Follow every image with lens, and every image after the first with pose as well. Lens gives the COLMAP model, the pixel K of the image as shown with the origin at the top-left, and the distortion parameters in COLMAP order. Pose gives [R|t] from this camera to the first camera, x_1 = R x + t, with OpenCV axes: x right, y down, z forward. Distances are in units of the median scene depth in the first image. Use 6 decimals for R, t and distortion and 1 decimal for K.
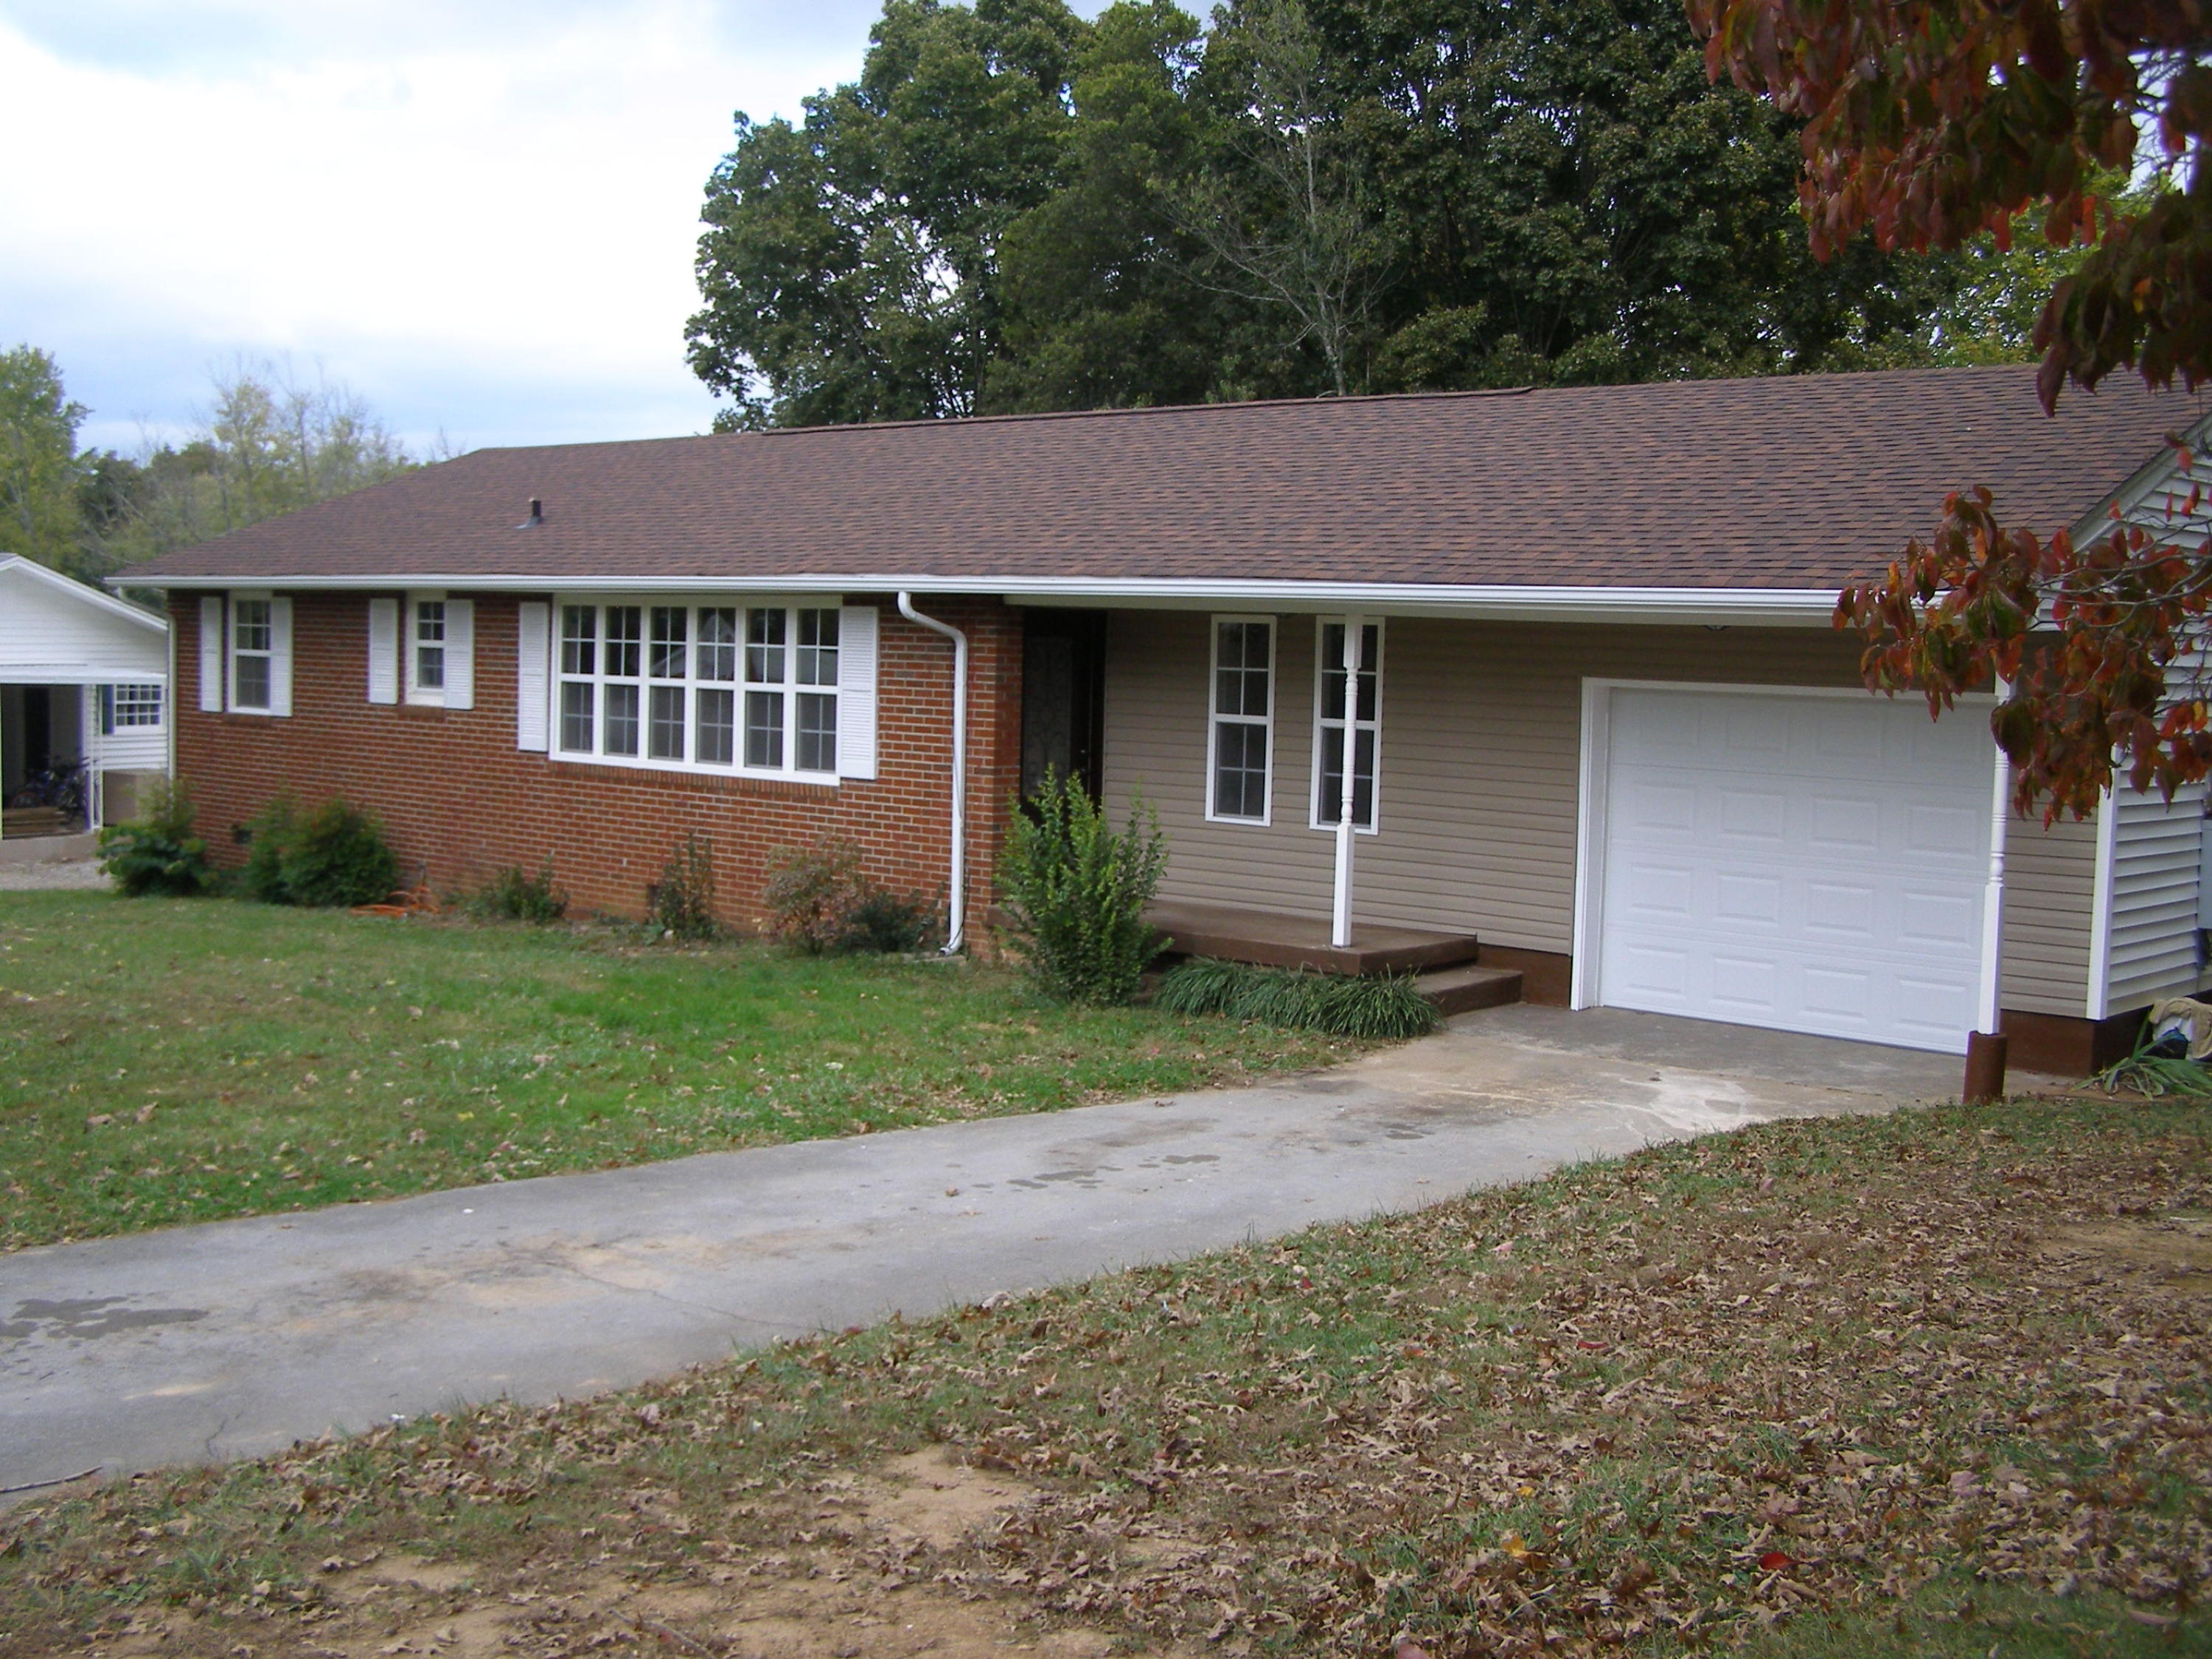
lens RADIAL K [[2492.9, 0, 1106.0], [0, 2492.9, 829.5], [0, 0, 1]] dist [-0.234427, 0.380157]
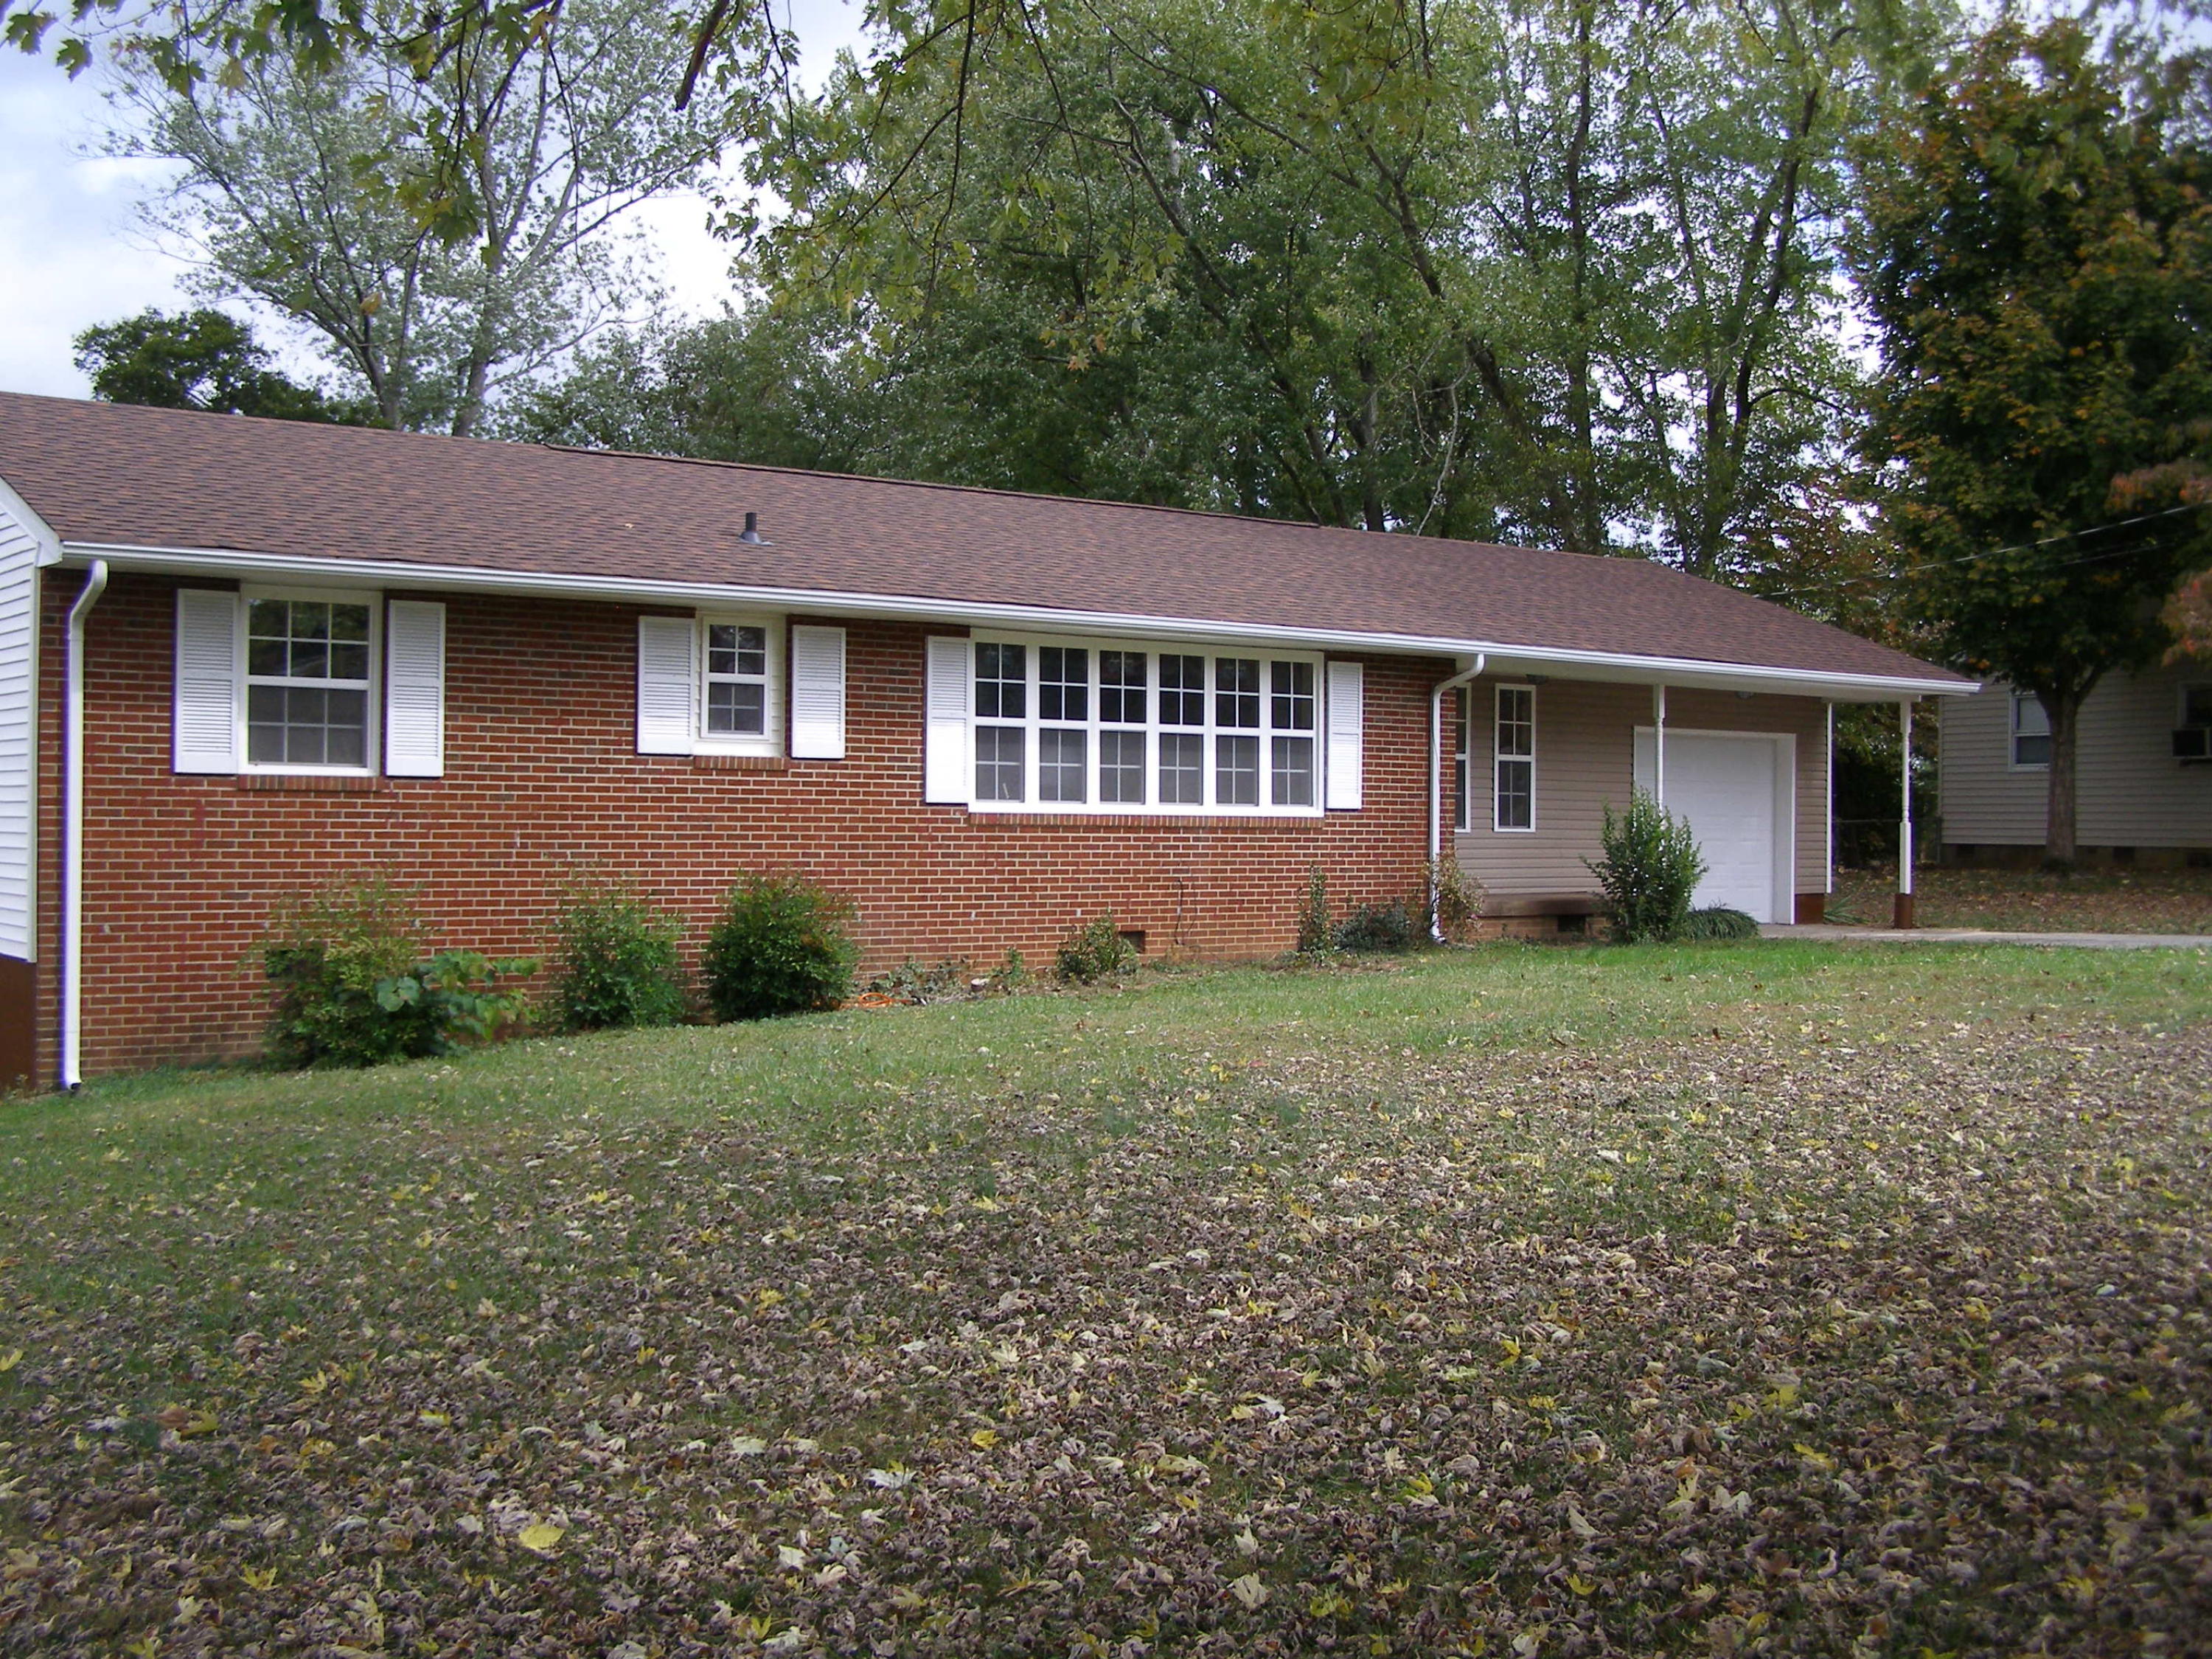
lens RADIAL K [[2492.9, 0, 1106.0], [0, 2492.9, 829.5], [0, 0, 1]] dist [-0.234427, 0.380157]
pose [[0.188657, -0.035768, 0.981392, -1.180707], [0.065090, 0.997594, 0.023846, -0.042865], [-0.979884, 0.059380, 0.190531, 0.825411]]
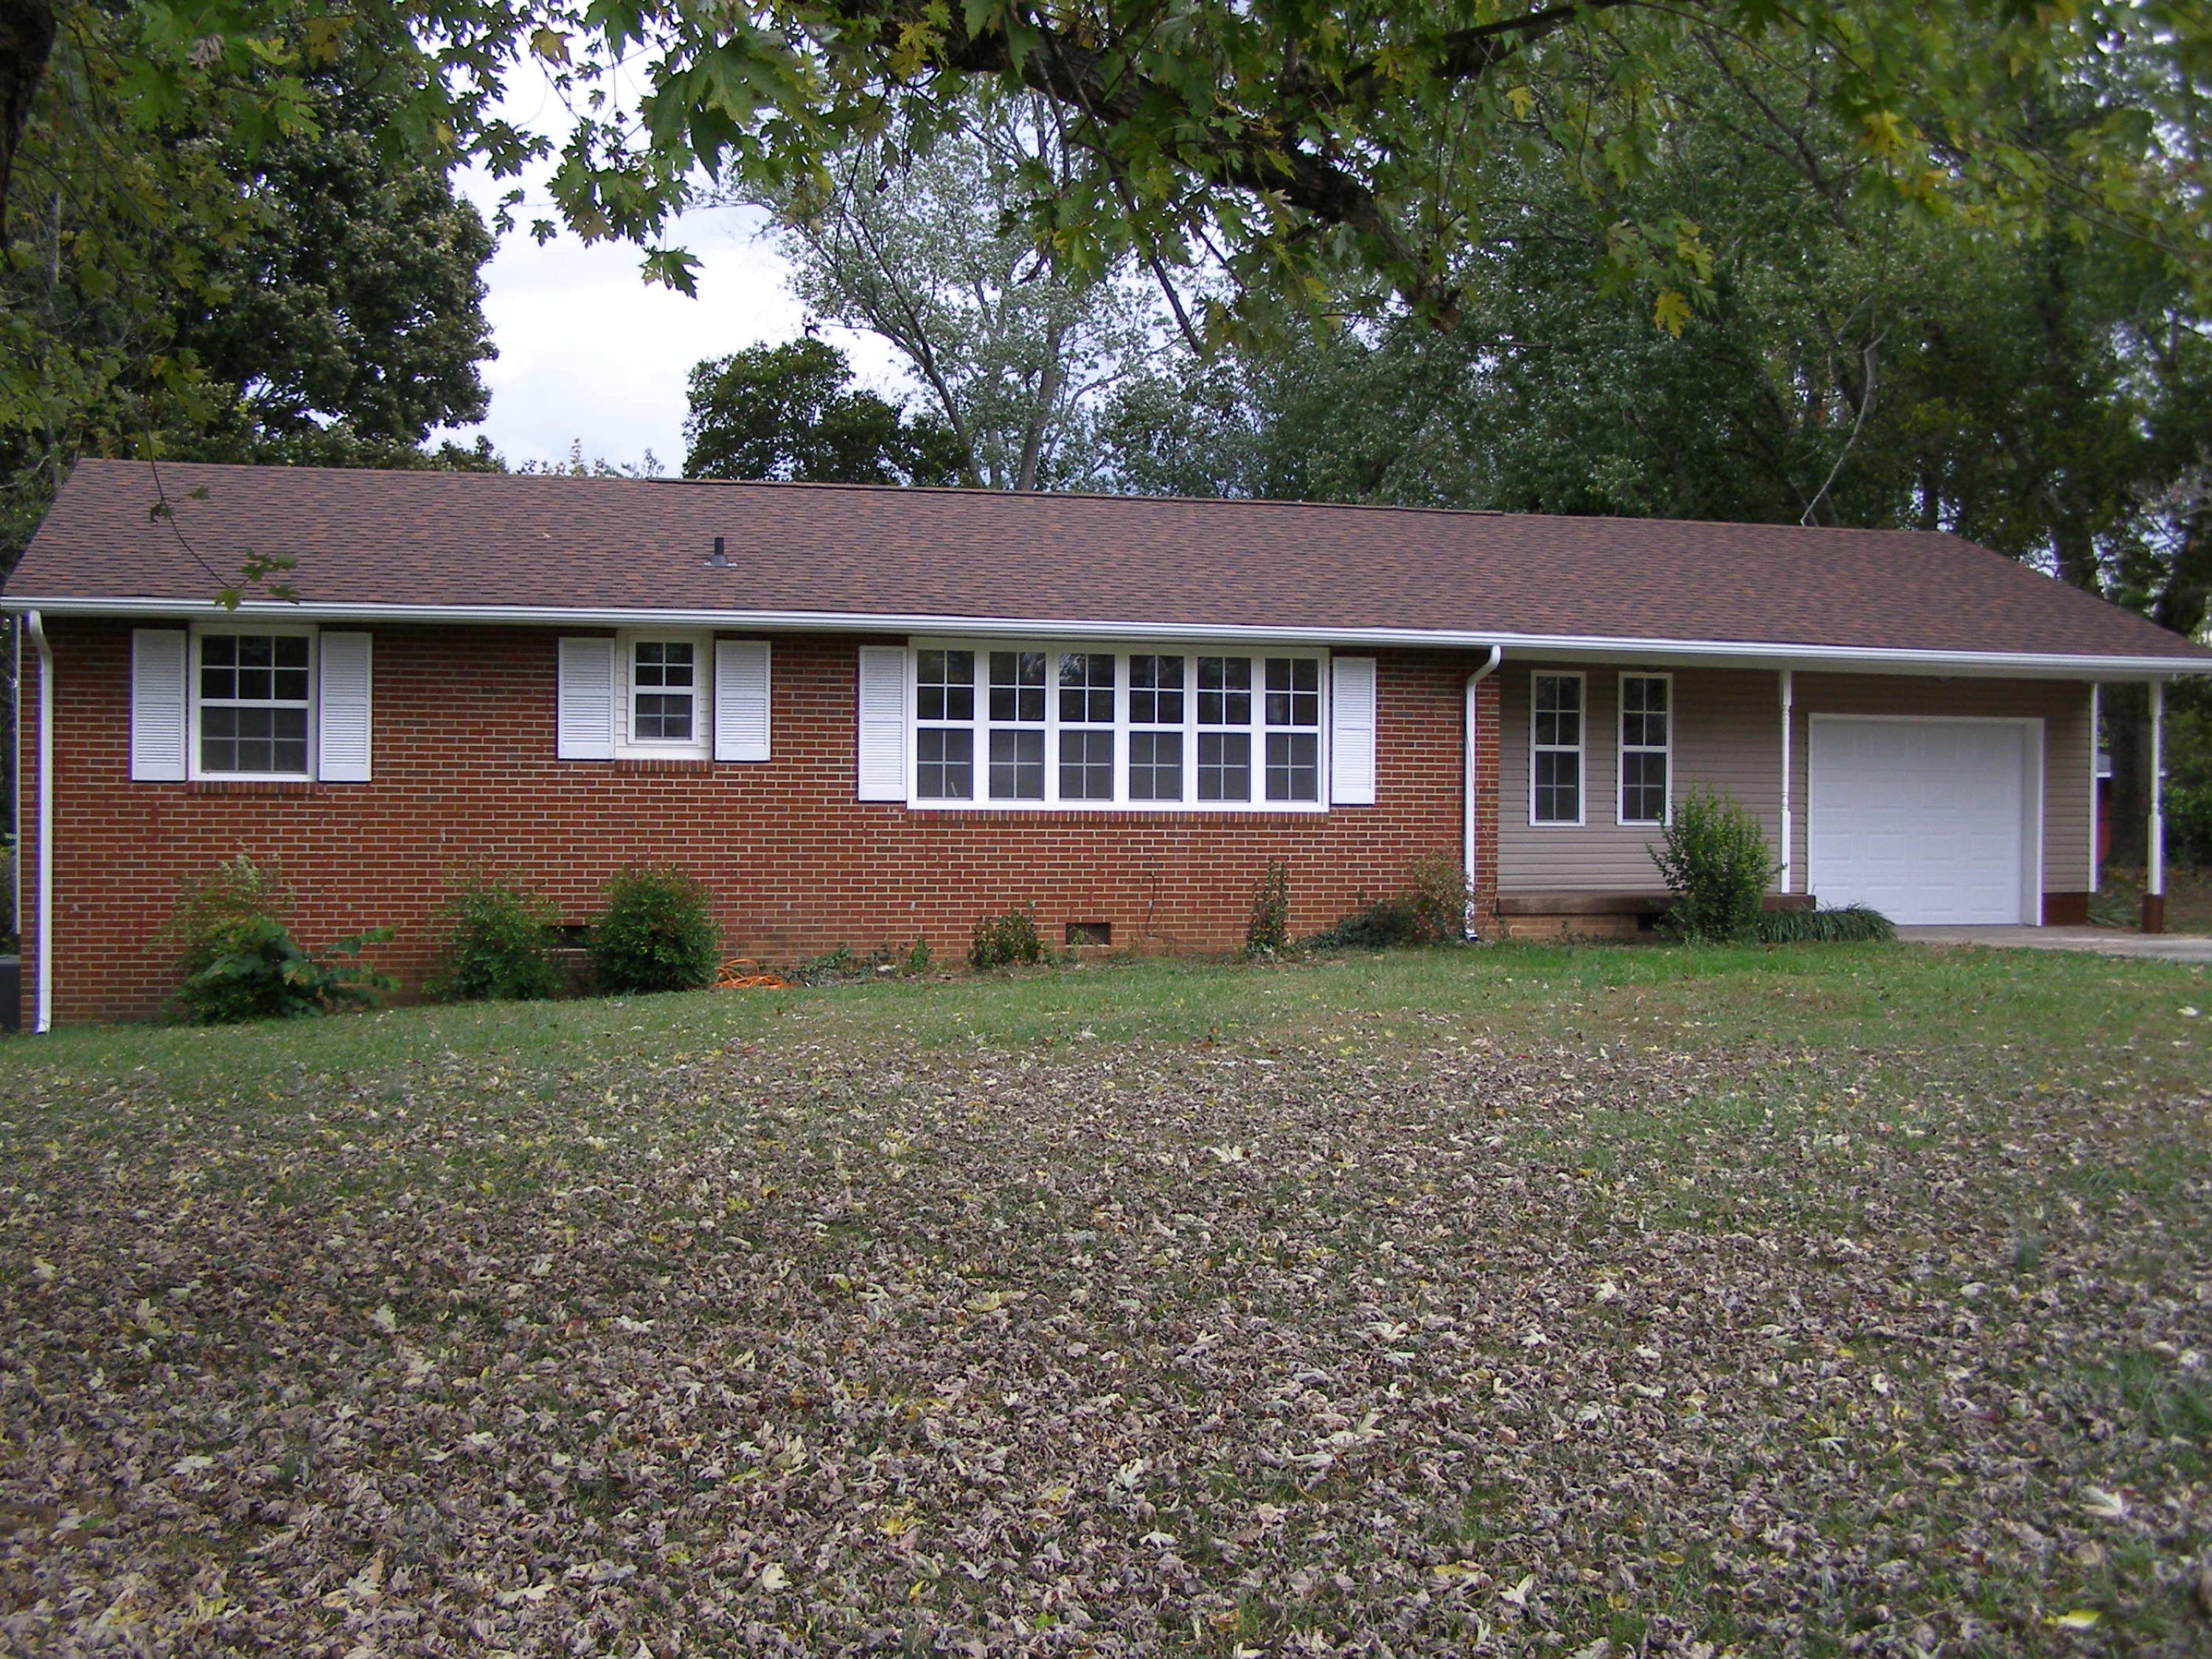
lens RADIAL K [[2492.9, 0, 1106.0], [0, 2492.9, 829.5], [0, 0, 1]] dist [-0.234427, 0.380157]
pose [[0.538418, -0.033910, 0.841995, -1.066164], [0.072833, 0.997324, -0.006408, -0.008926], [-0.839524, 0.064776, 0.539447, 0.435554]]
